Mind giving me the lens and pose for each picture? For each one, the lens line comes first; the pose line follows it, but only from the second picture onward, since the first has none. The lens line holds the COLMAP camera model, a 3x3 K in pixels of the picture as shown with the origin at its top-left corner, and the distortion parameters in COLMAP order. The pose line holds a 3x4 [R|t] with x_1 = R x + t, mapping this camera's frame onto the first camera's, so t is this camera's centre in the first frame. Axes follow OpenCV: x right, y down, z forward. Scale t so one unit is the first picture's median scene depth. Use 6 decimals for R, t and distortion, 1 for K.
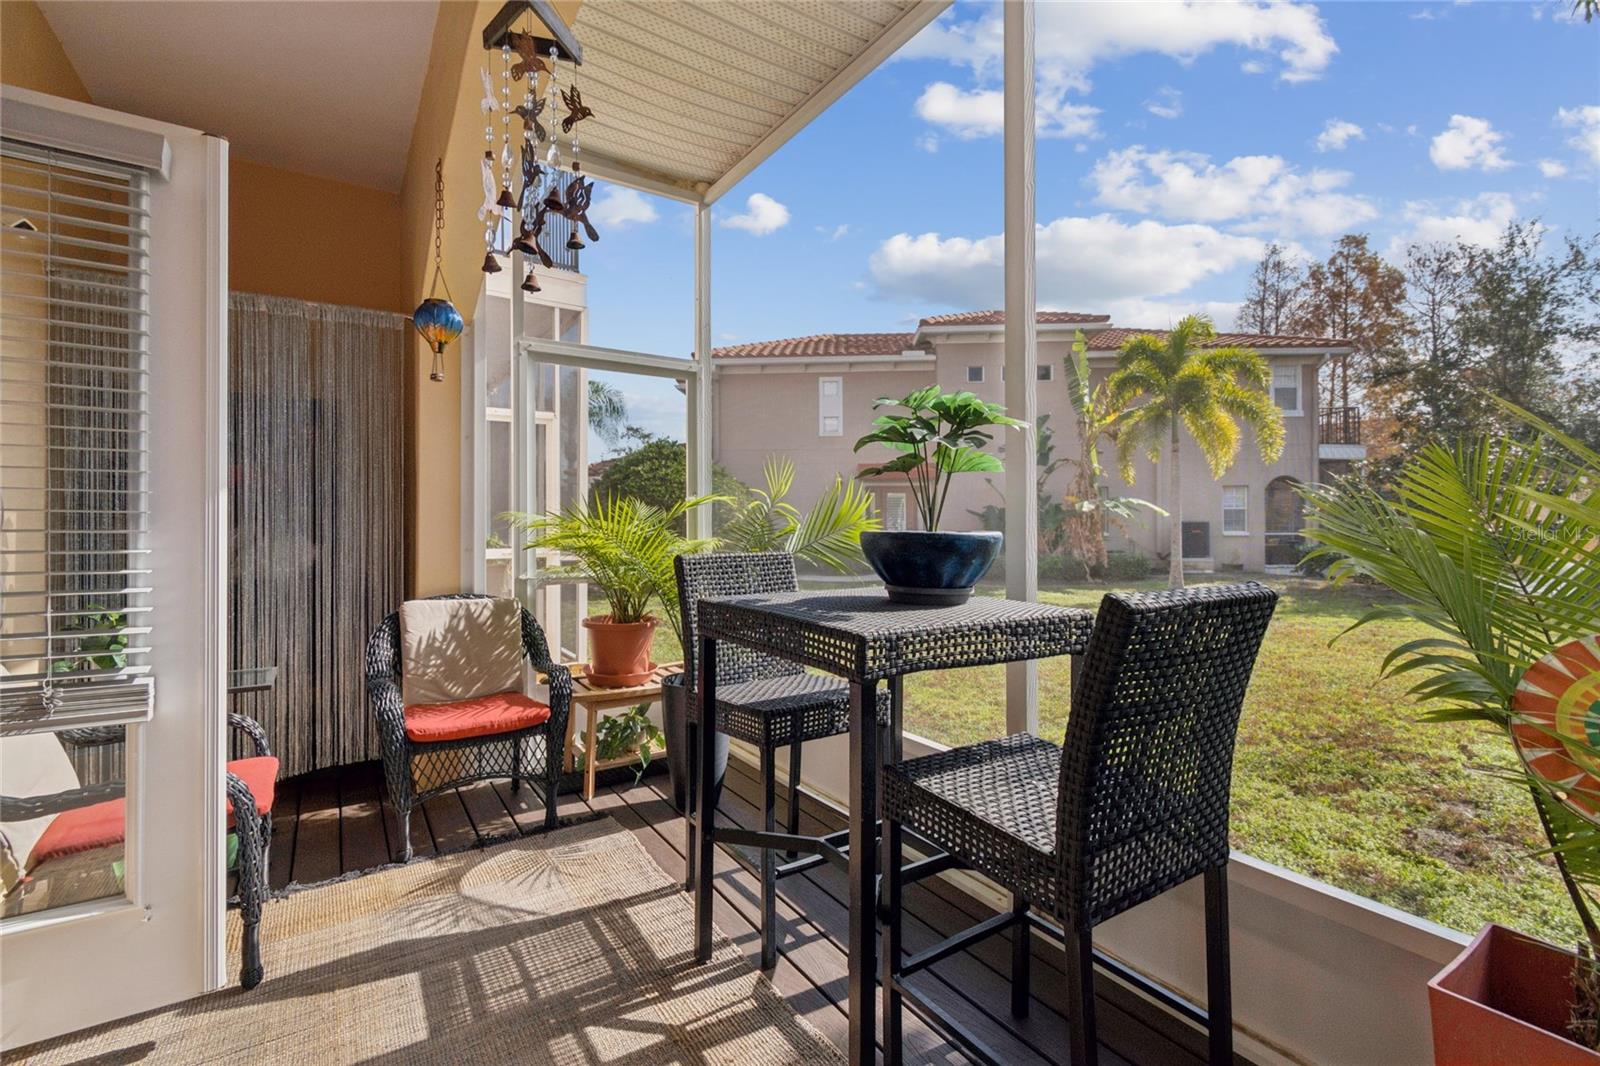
lens RADIAL K [[688.7, 0, 829.4], [0, 688.7, 524.1], [0, 0, 1]] dist [0.004287, 0.000564]
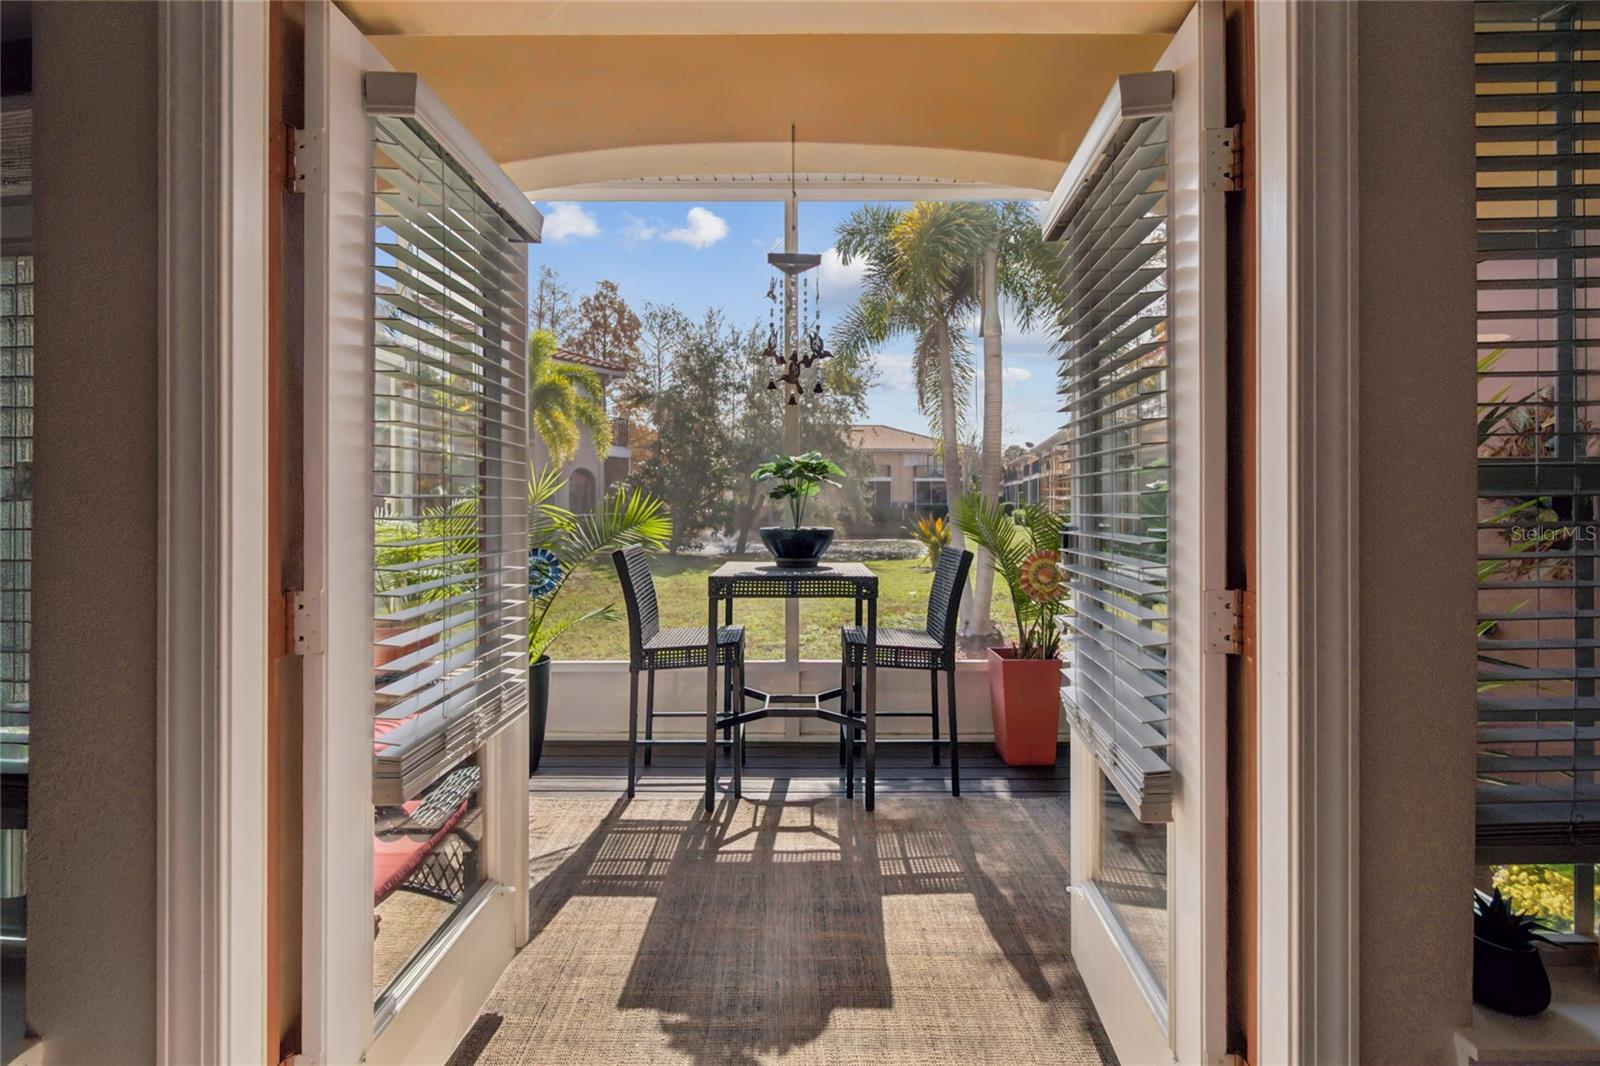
lens RADIAL K [[688.7, 0, 793.8], [0, 688.7, 505.1], [0, 0, 1]] dist [0.004287, 0.000564]
pose [[0.563065, -0.001597, 0.826411, -0.188415], [0.001277, 0.999999, 0.001062, -0.006932], [-0.826412, 0.000458, 0.563066, -0.003073]]
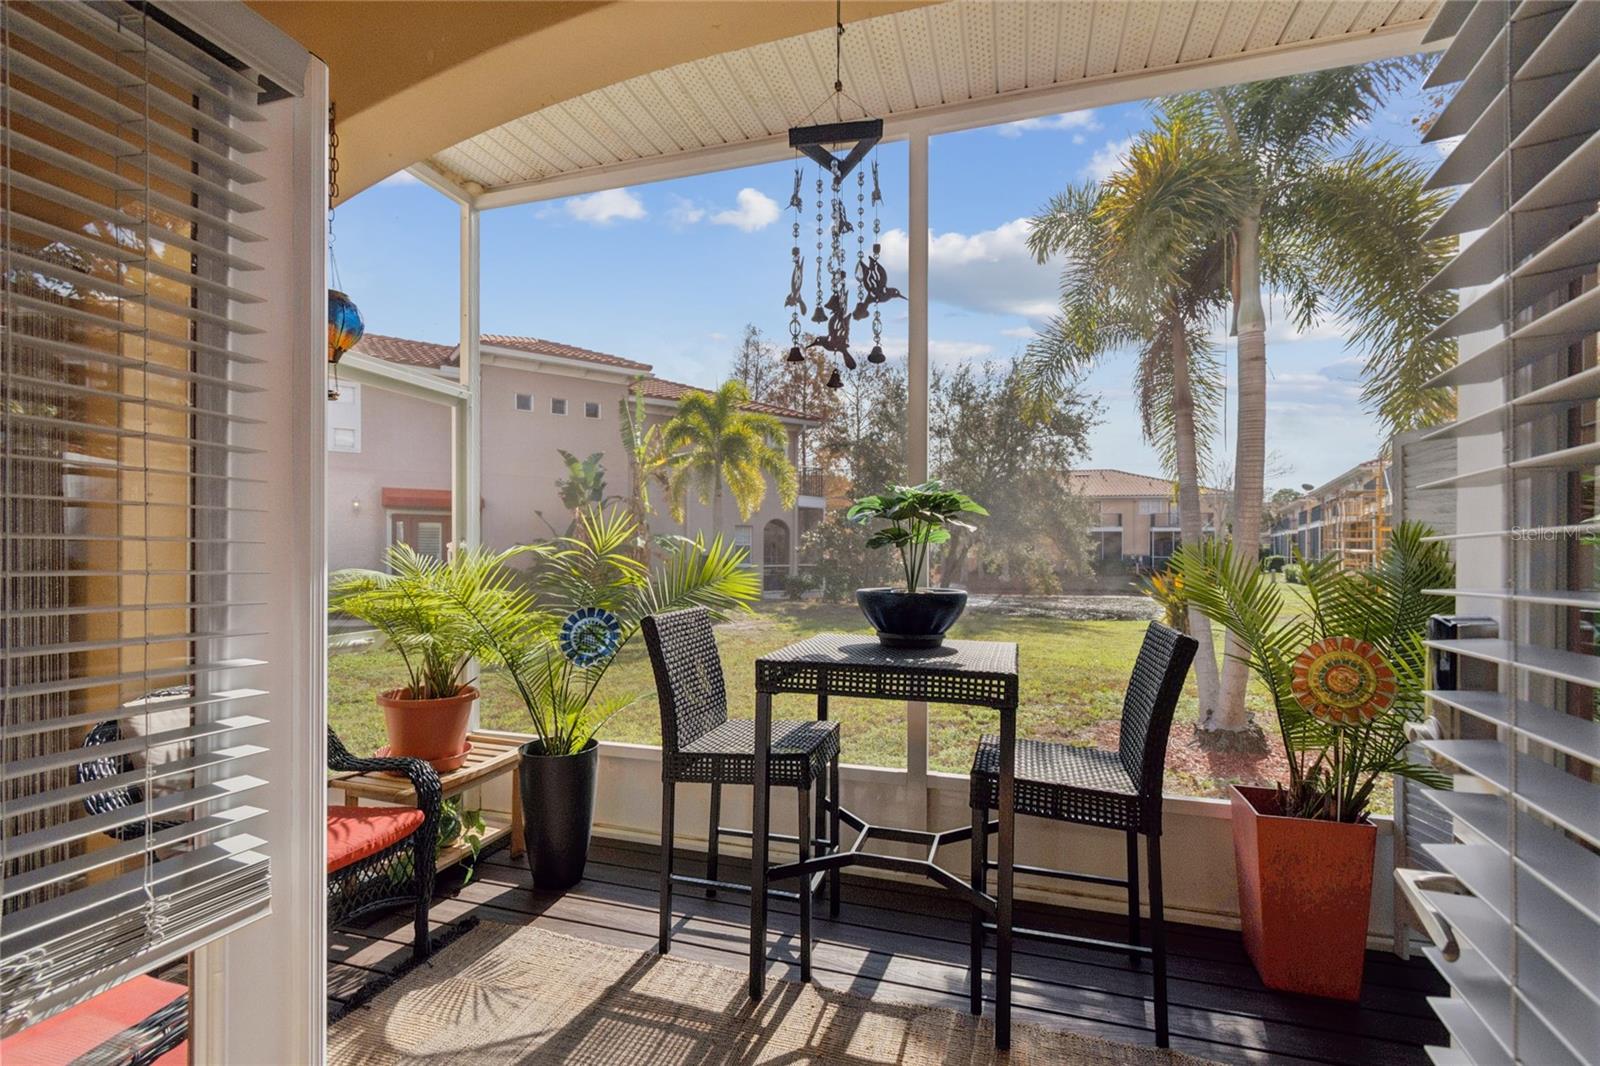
lens RADIAL K [[688.7, 0, 777.9], [0, 688.7, 555.9], [0, 0, 1]] dist [0.004287, 0.000564]
pose [[0.796978, 0.003963, 0.603995, -0.112412], [-0.005672, 0.999983, 0.000922, -0.006977], [-0.603981, -0.004161, 0.796988, 0.018592]]
